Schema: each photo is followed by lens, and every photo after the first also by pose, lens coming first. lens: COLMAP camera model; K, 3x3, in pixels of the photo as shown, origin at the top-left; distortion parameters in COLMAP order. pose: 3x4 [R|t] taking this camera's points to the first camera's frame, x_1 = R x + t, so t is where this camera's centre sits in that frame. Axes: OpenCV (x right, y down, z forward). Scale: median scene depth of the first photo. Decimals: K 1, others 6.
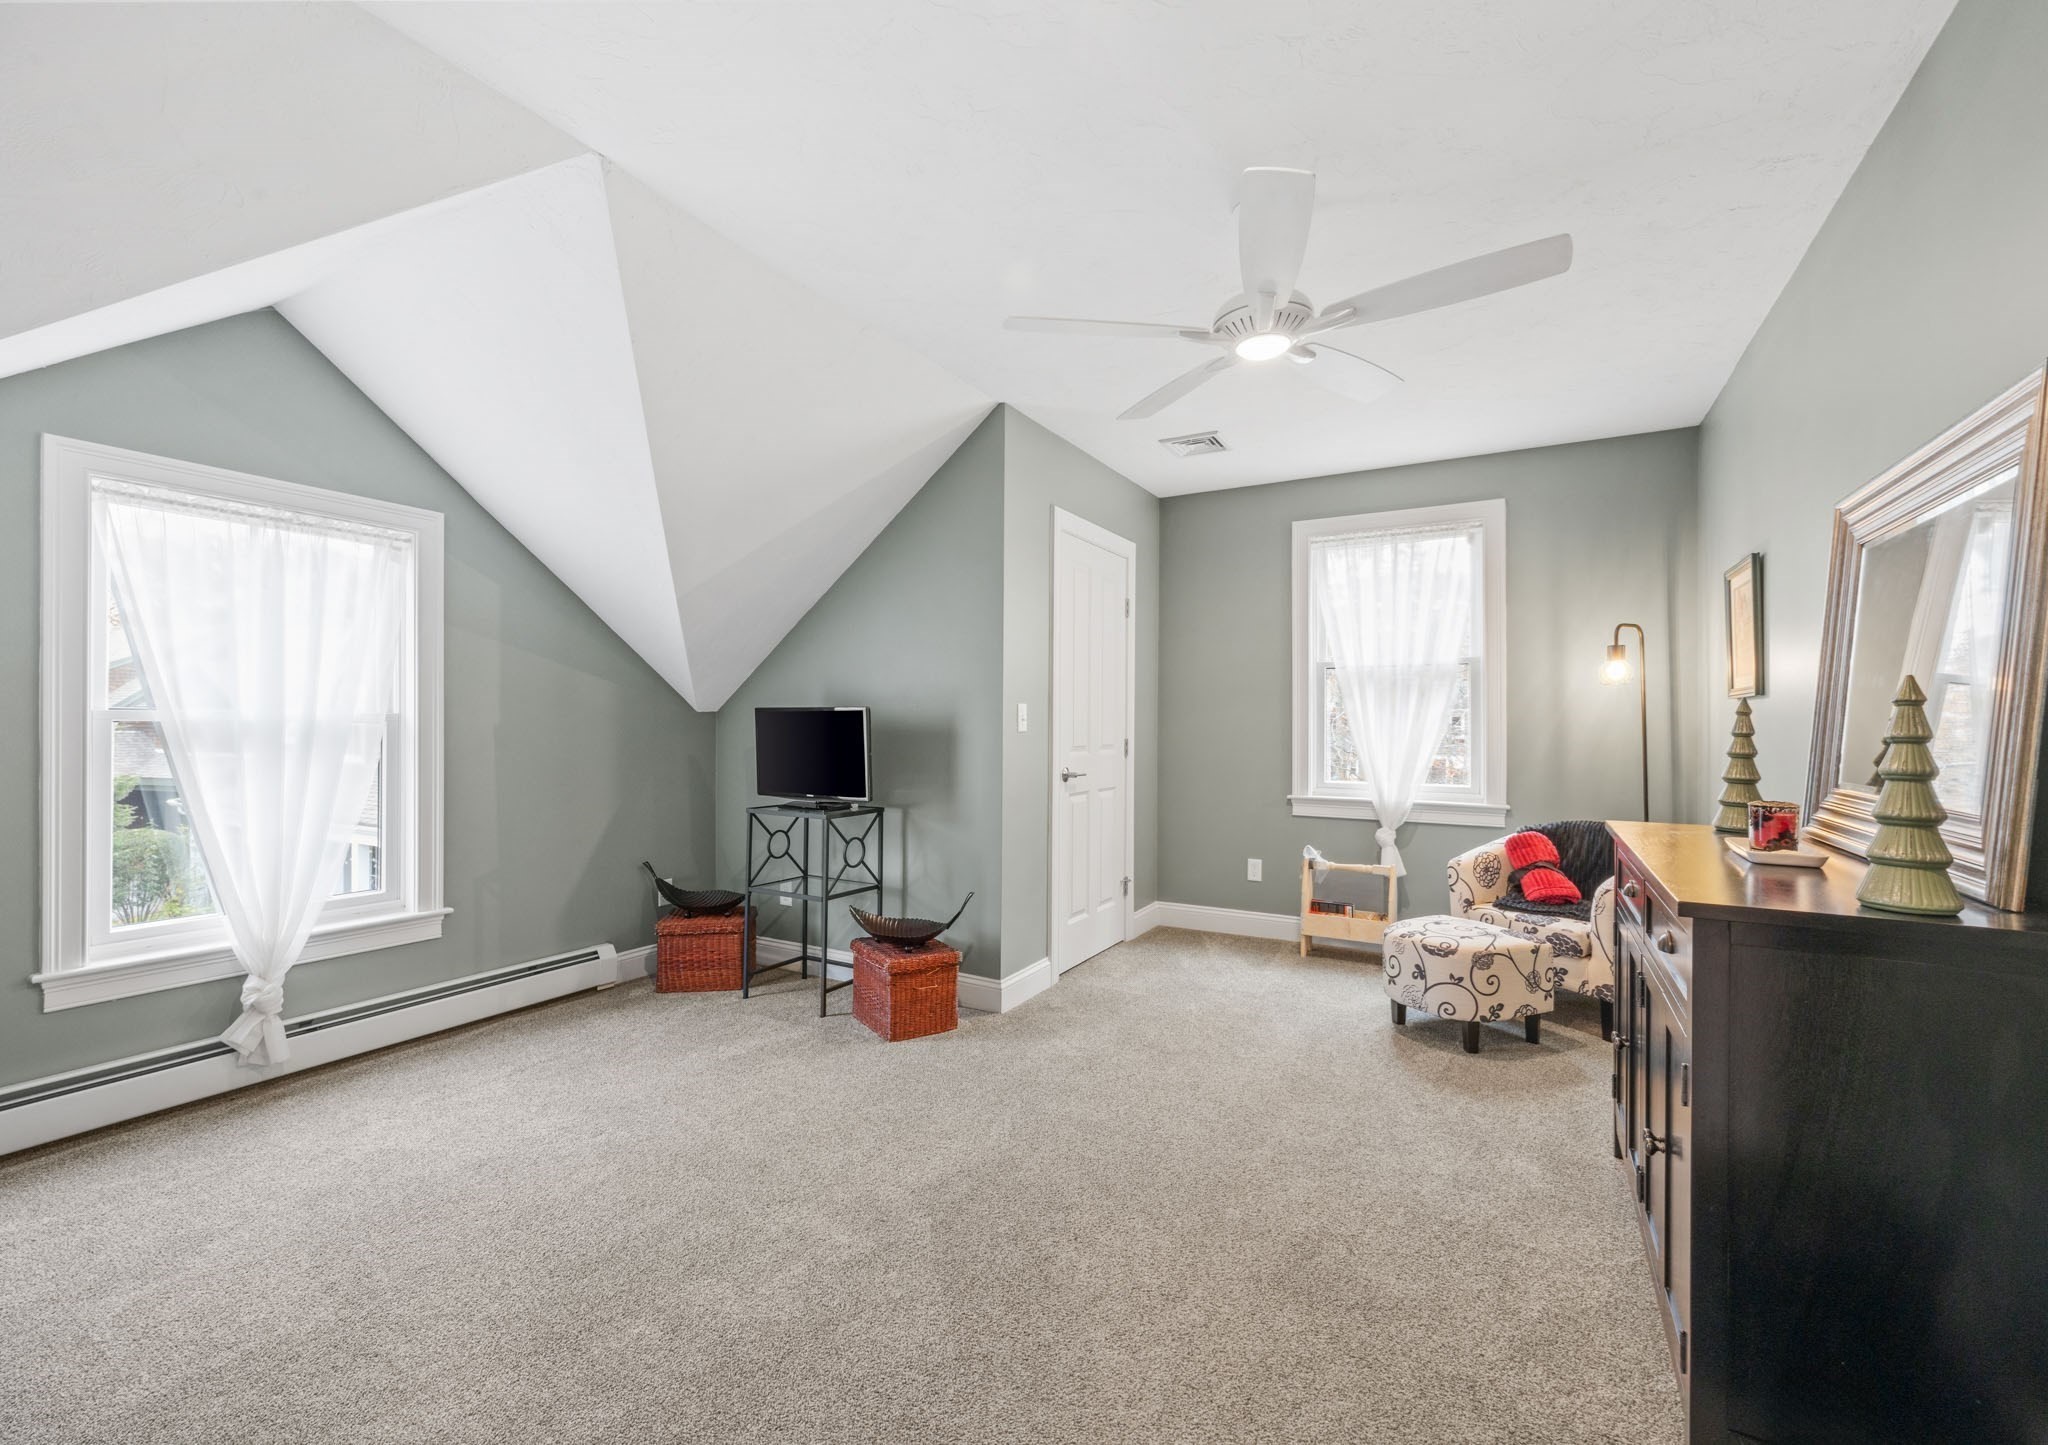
lens RADIAL K [[856.8, 0, 1024.0], [0, 856.8, 722.5], [0, 0, 1]] dist [0.000002, 0.000010]
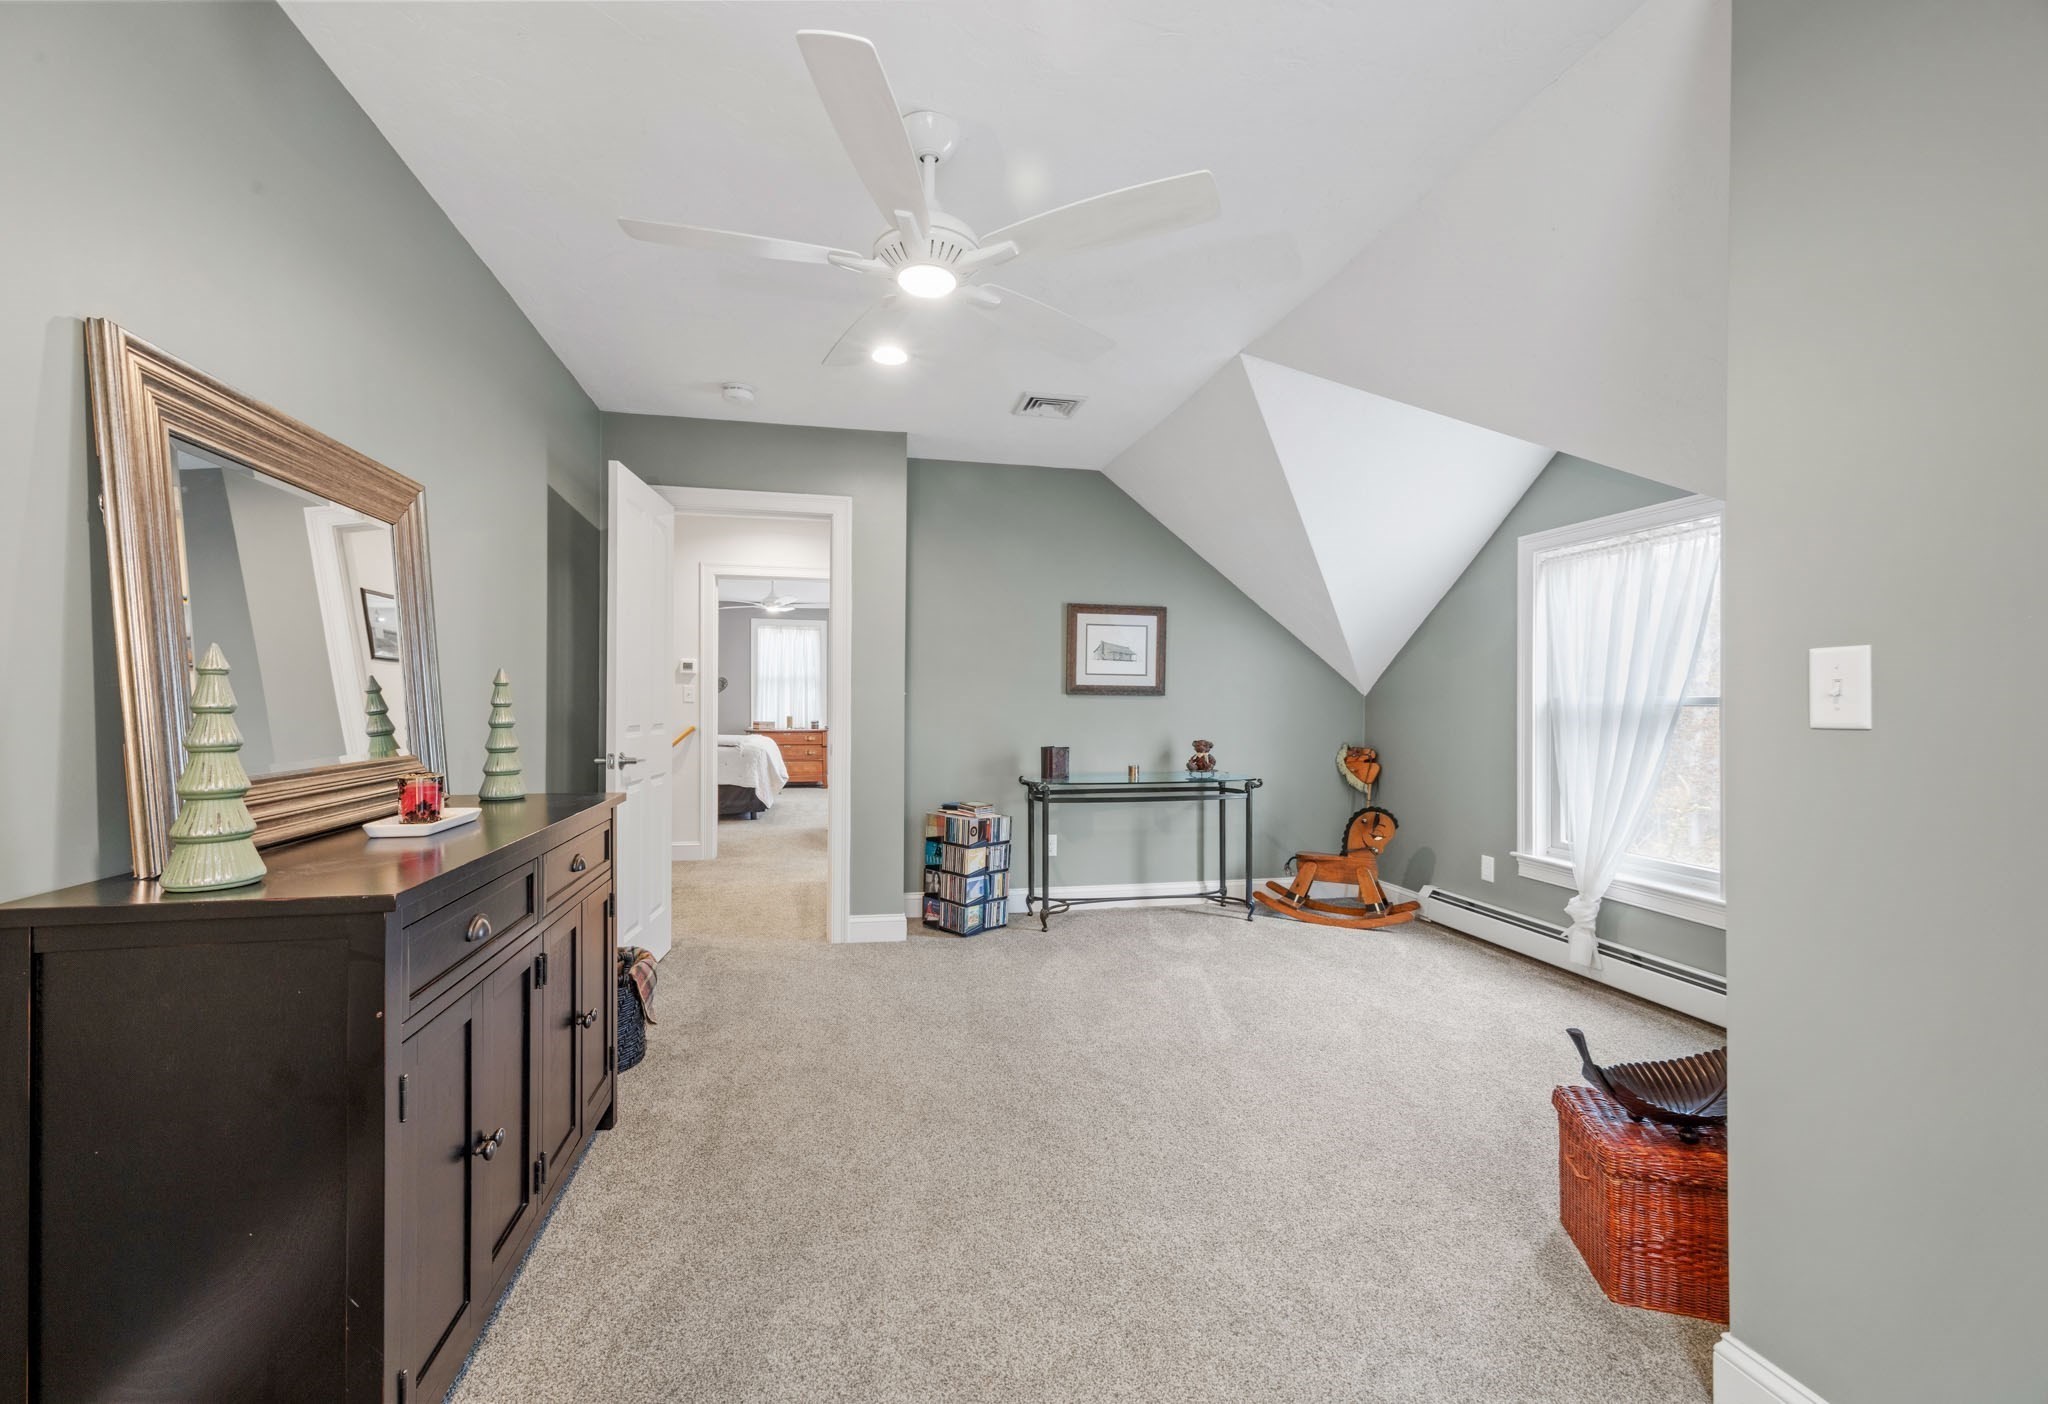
lens RADIAL K [[828.0, 0, 1024.0], [0, 828.0, 702.0], [0, 0, 1]] dist [0.000141, 0.000002]
pose [[-0.732663, -0.007718, -0.680548, 0.637404], [-0.005003, 0.999970, -0.005954, 0.005494], [0.680573, -0.000957, -0.732680, 1.380834]]
